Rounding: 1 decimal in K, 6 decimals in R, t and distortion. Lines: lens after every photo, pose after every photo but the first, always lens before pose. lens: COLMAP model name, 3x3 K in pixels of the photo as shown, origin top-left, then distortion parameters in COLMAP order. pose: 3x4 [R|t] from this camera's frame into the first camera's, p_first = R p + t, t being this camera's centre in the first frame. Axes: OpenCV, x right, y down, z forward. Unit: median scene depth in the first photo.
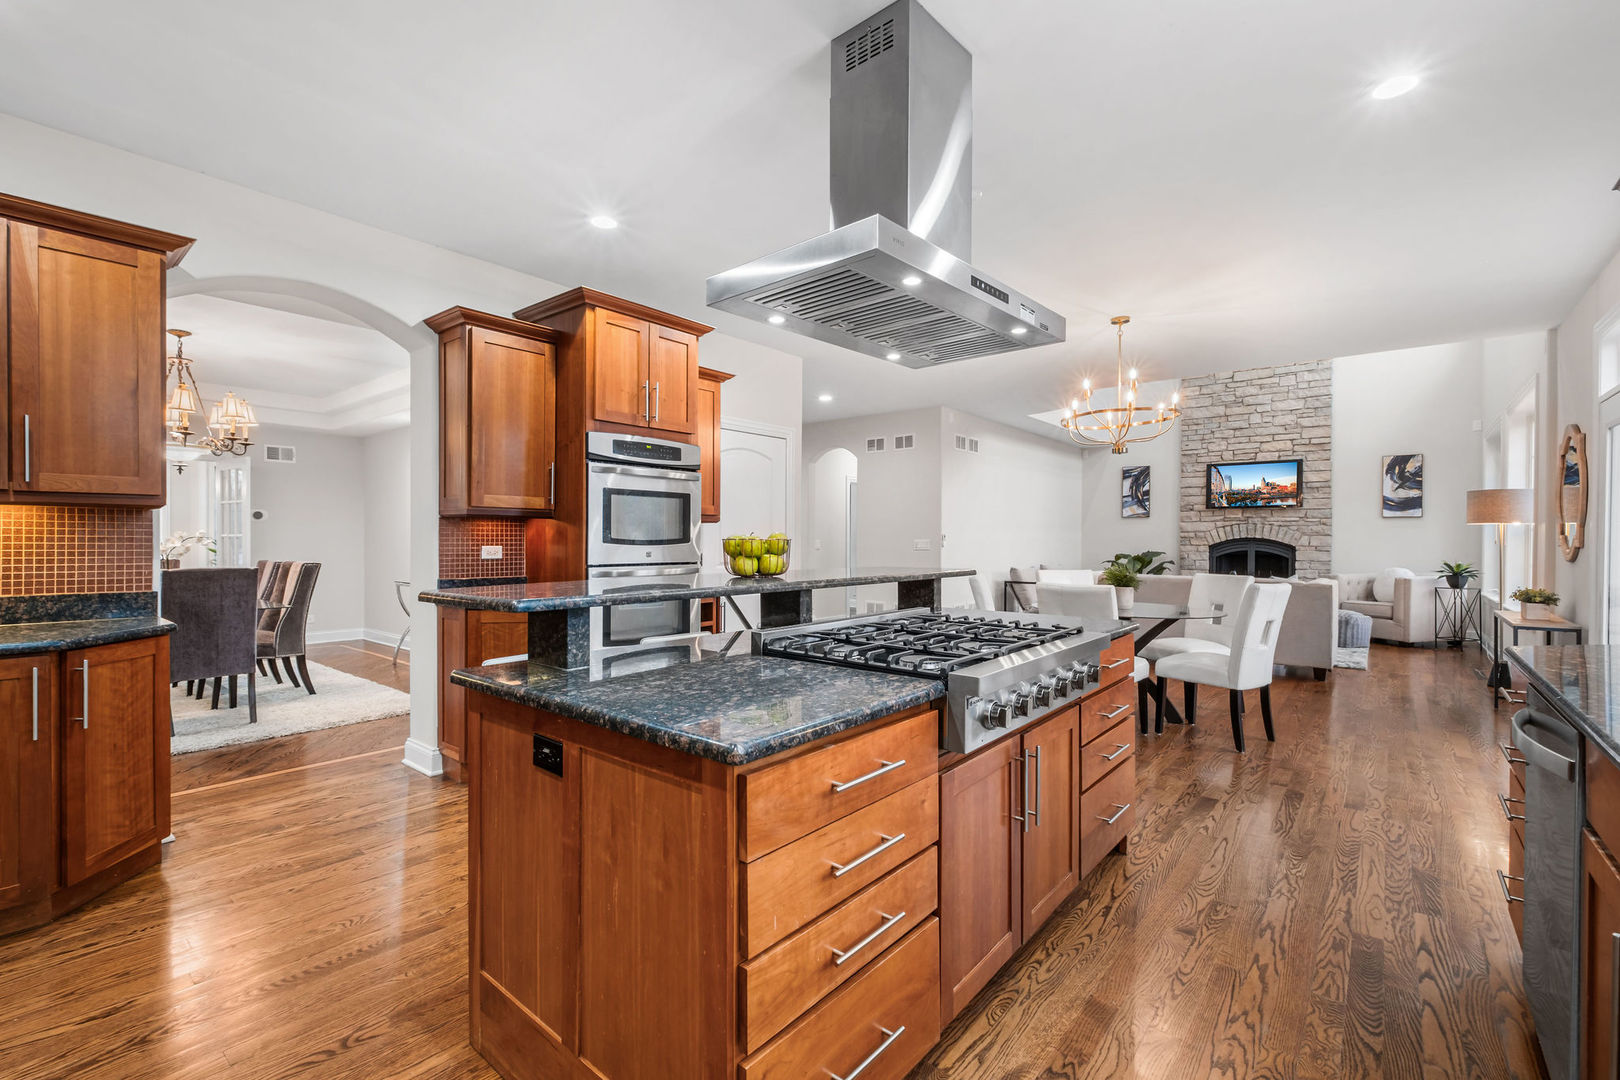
lens RADIAL K [[709.1, 0, 802.8], [0, 709.1, 540.2], [0, 0, 1]] dist [-0.004798, -0.001199]
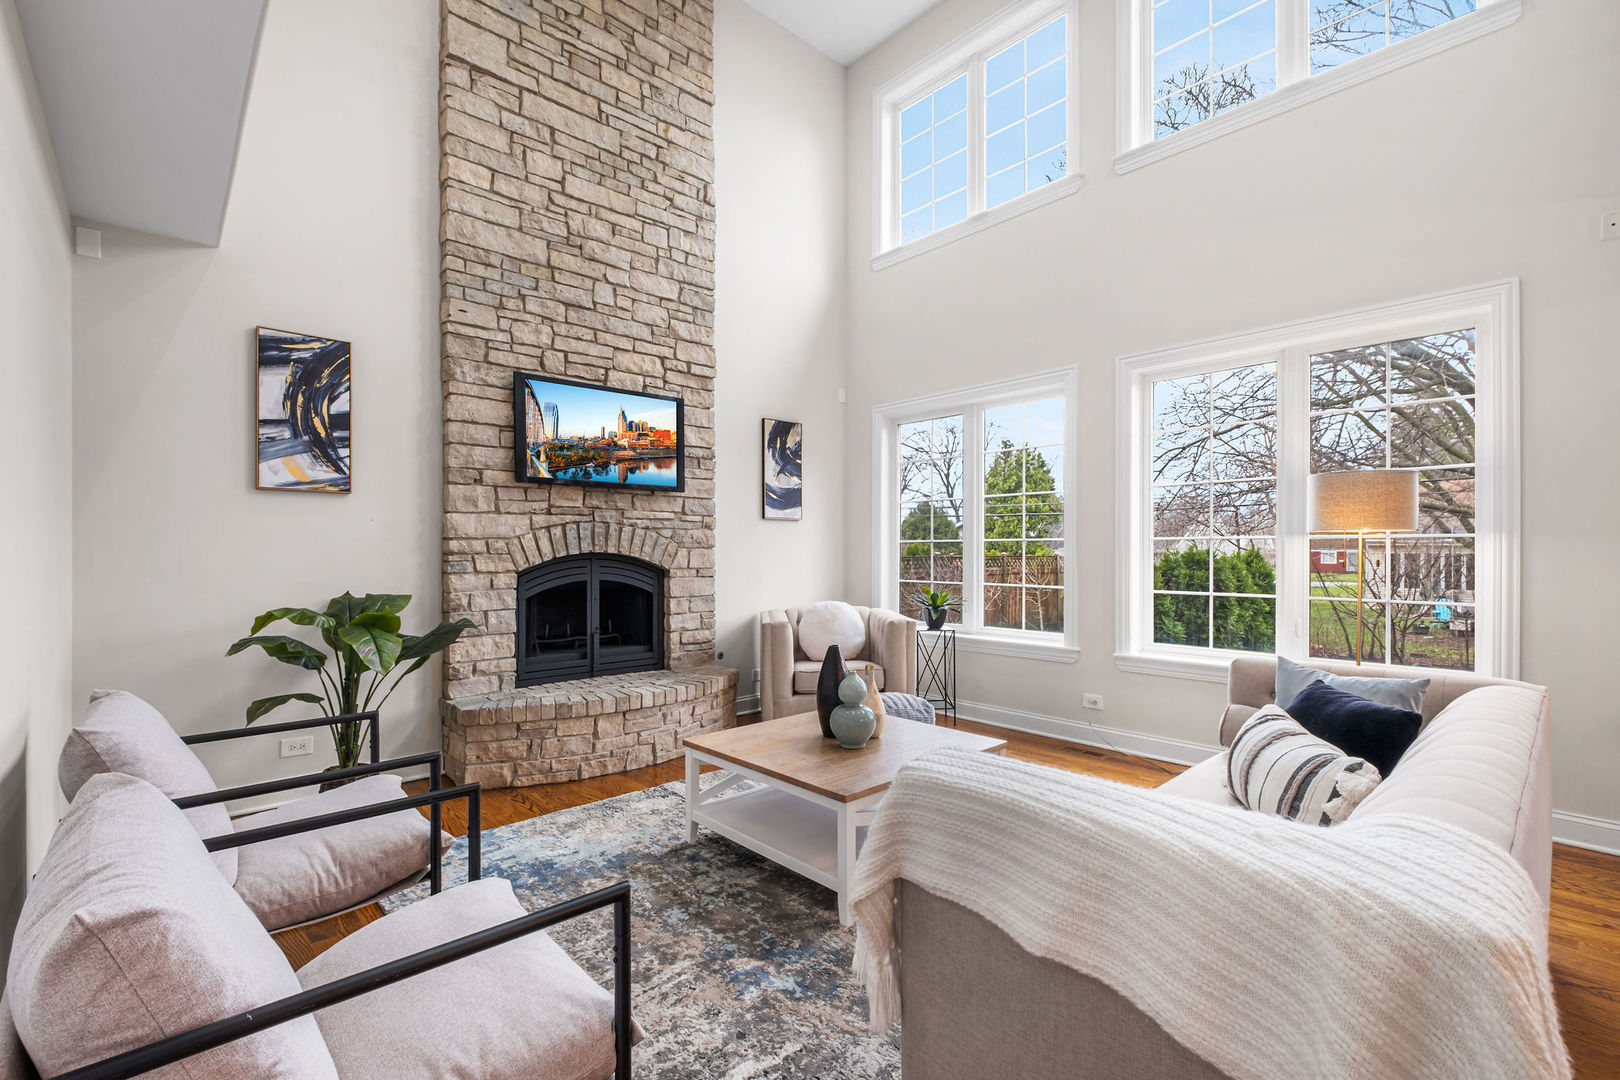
lens RADIAL K [[709.1, 0, 805.1], [0, 709.1, 547.5], [0, 0, 1]] dist [-0.004798, -0.001199]
pose [[0.127783, -0.007705, 0.991772, 0.195766], [-0.001624, 0.999967, 0.007978, -0.010677], [-0.991801, -0.002630, 0.127766, 0.801040]]
